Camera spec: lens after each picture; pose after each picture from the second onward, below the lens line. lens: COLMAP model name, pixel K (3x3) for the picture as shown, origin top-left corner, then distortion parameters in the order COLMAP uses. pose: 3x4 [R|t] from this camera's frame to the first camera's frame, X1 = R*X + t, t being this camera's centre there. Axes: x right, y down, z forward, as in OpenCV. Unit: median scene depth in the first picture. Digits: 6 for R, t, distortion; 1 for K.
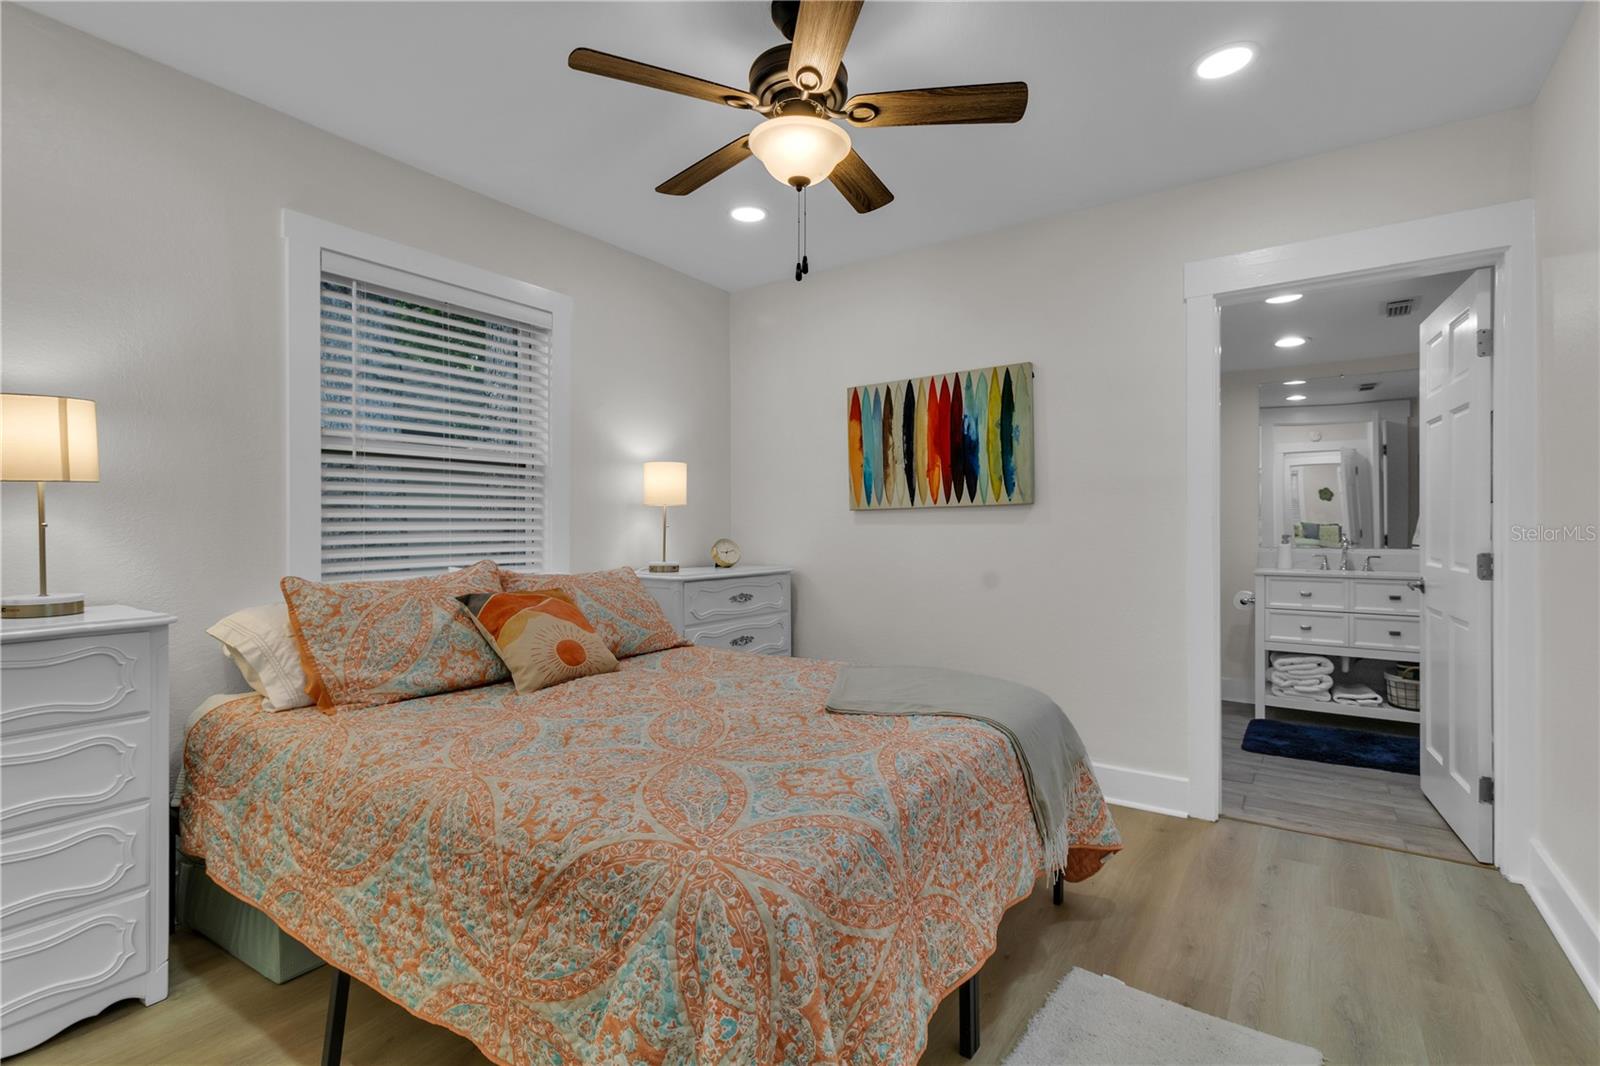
lens RADIAL K [[745.4, 0, 808.6], [0, 745.4, 525.0], [0, 0, 1]] dist [0.006705, 0.000796]
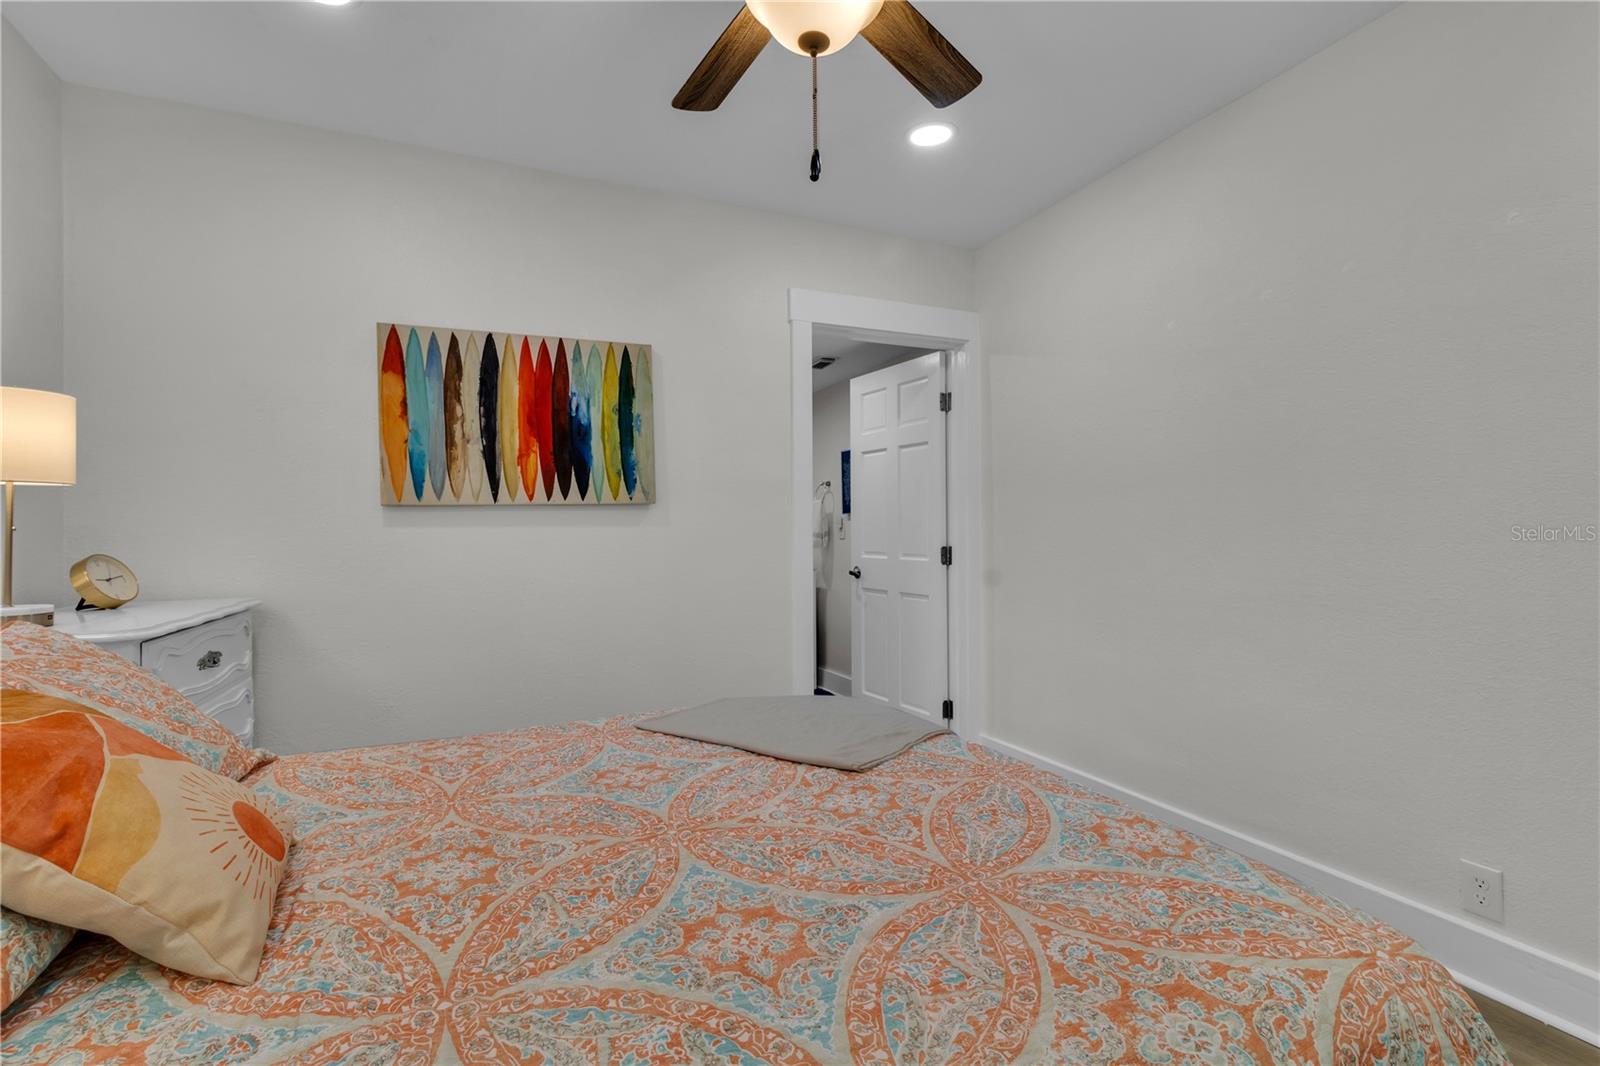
lens RADIAL K [[745.4, 0, 808.6], [0, 745.4, 525.0], [0, 0, 1]] dist [0.006705, 0.000796]
pose [[0.519744, 0.005021, 0.854307, -0.346471], [0.003959, 0.999958, -0.008286, 0.004940], [-0.854313, 0.007689, 0.519702, 0.353271]]
